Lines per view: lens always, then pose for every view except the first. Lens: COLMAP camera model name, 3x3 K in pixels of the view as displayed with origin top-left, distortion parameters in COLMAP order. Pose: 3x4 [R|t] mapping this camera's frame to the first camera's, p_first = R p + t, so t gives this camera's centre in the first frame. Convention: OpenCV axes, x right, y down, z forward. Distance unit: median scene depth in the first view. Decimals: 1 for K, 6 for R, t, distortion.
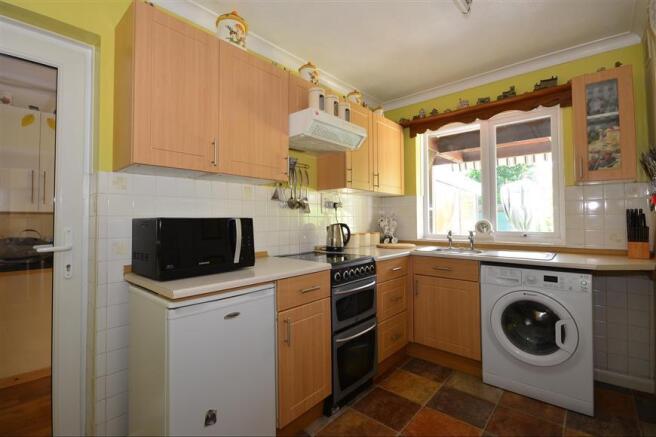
lens RADIAL K [[296.7, 0, 328.3], [0, 296.7, 218.5], [0, 0, 1]] dist [-0.001379, -0.000193]
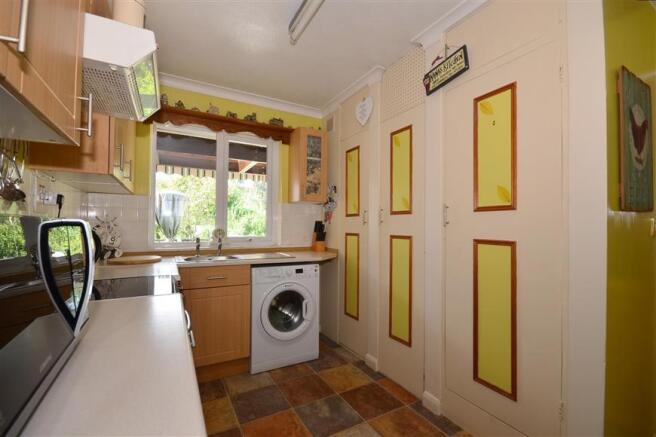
lens RADIAL K [[292.6, 0, 328.0], [0, 292.6, 226.1], [0, 0, 1]] dist [0.022587, 0.000259]
pose [[0.353550, 0.008452, 0.935378, -0.402489], [-0.011836, 0.999920, -0.004562, 0.002918], [-0.935341, -0.009459, 0.353621, 0.353679]]
